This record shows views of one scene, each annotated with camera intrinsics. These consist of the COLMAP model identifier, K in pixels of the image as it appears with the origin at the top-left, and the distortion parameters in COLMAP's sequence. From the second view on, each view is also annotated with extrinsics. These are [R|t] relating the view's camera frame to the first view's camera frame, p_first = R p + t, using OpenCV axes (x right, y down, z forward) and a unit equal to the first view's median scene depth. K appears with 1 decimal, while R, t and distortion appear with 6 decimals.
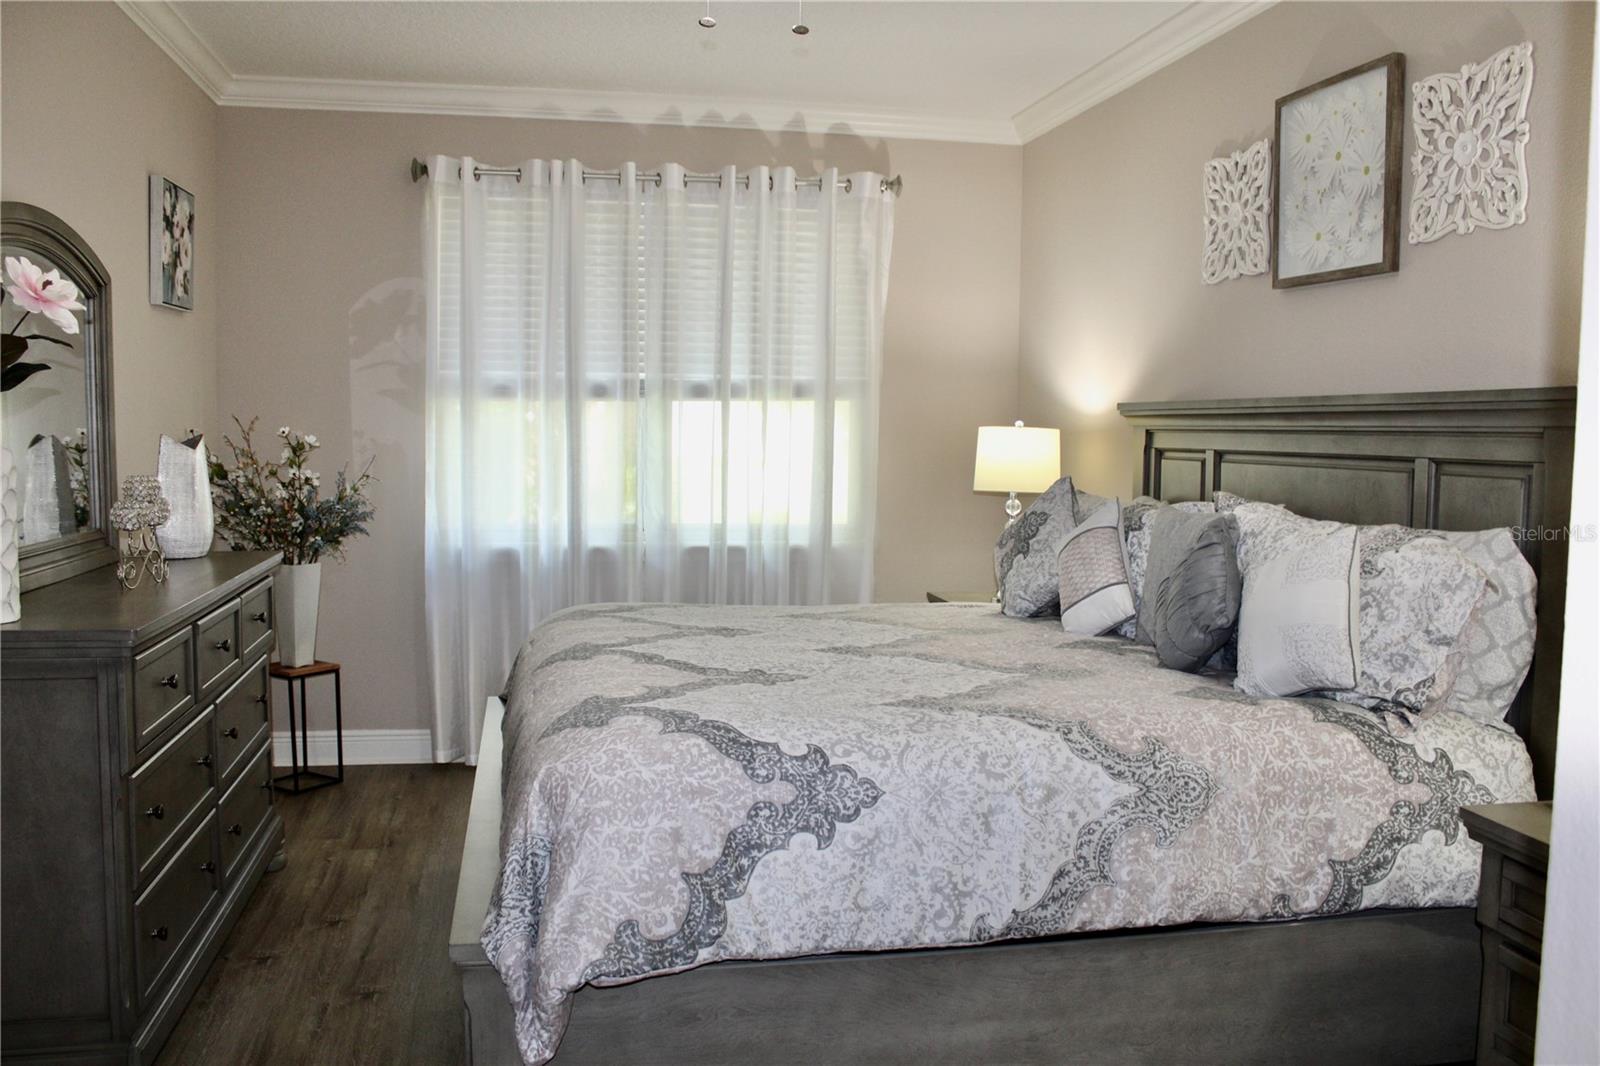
lens RADIAL K [[1364.6, 0, 794.5], [0, 1364.6, 534.8], [0, 0, 1]] dist [-0.008319, 0.011756]
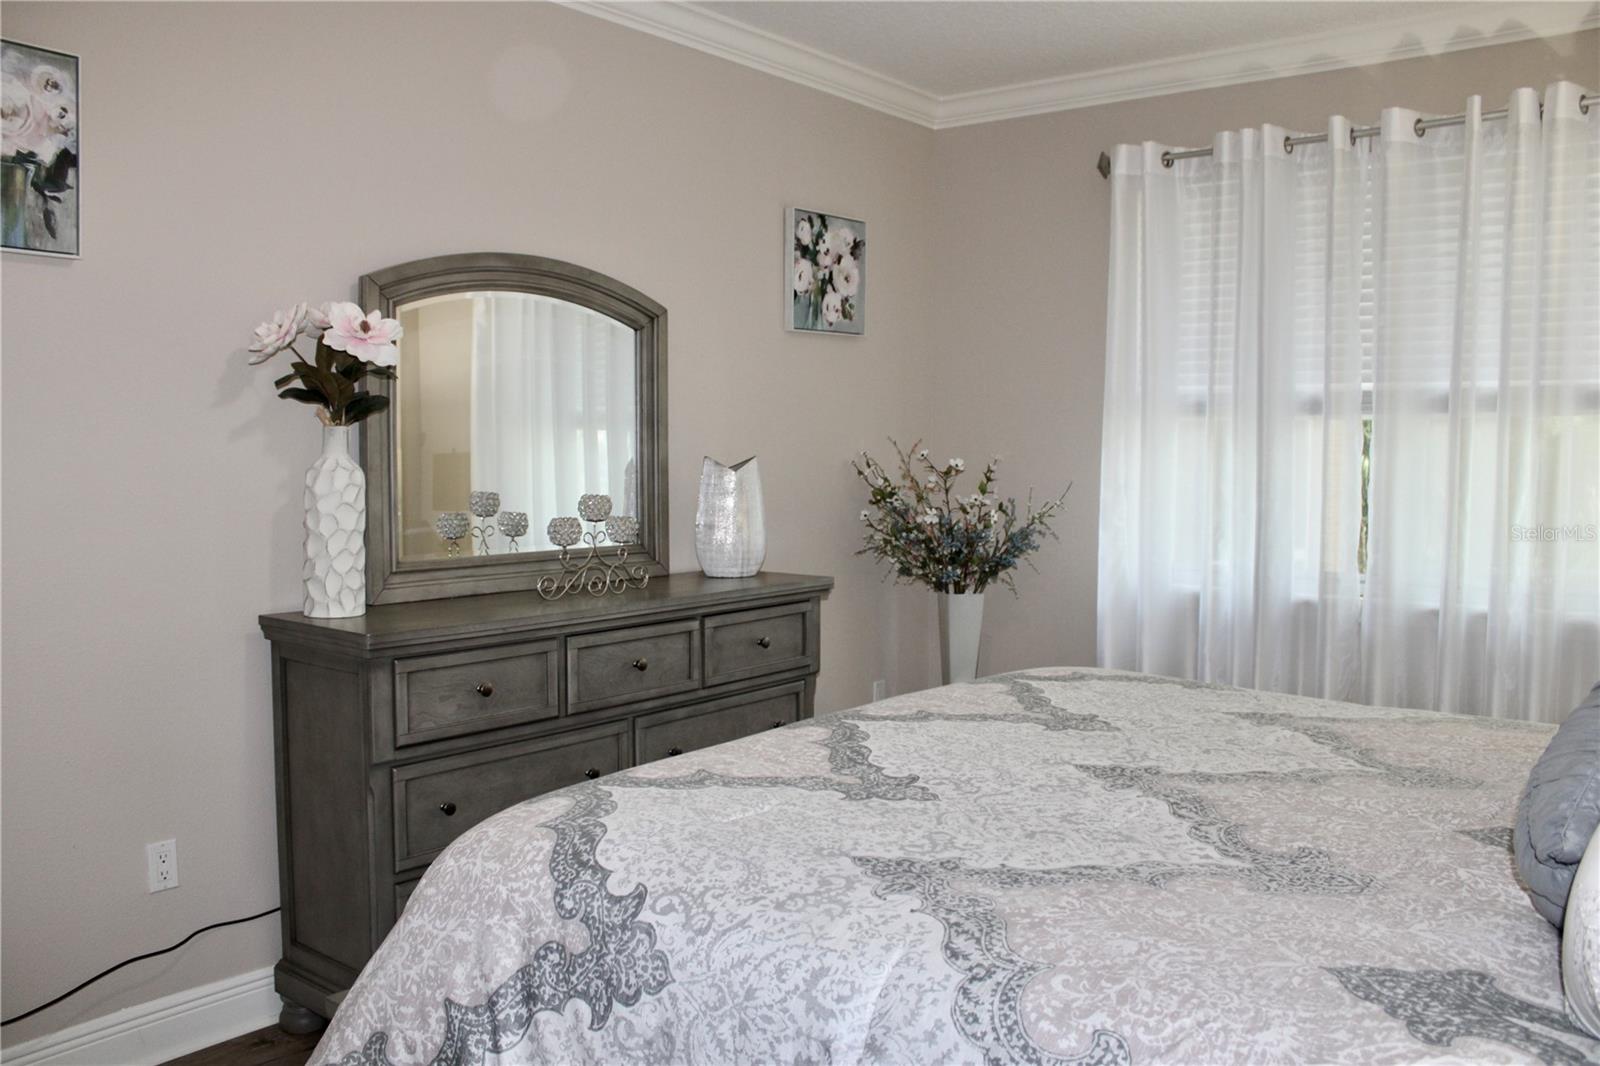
lens RADIAL K [[1364.6, 0, 791.2], [0, 1364.6, 527.6], [0, 0, 1]] dist [-0.008319, 0.011756]
pose [[0.650865, 0.055709, -0.757147, 0.396898], [-0.072357, 0.997316, 0.011179, -0.033937], [0.755738, 0.047509, 0.653149, 0.373787]]
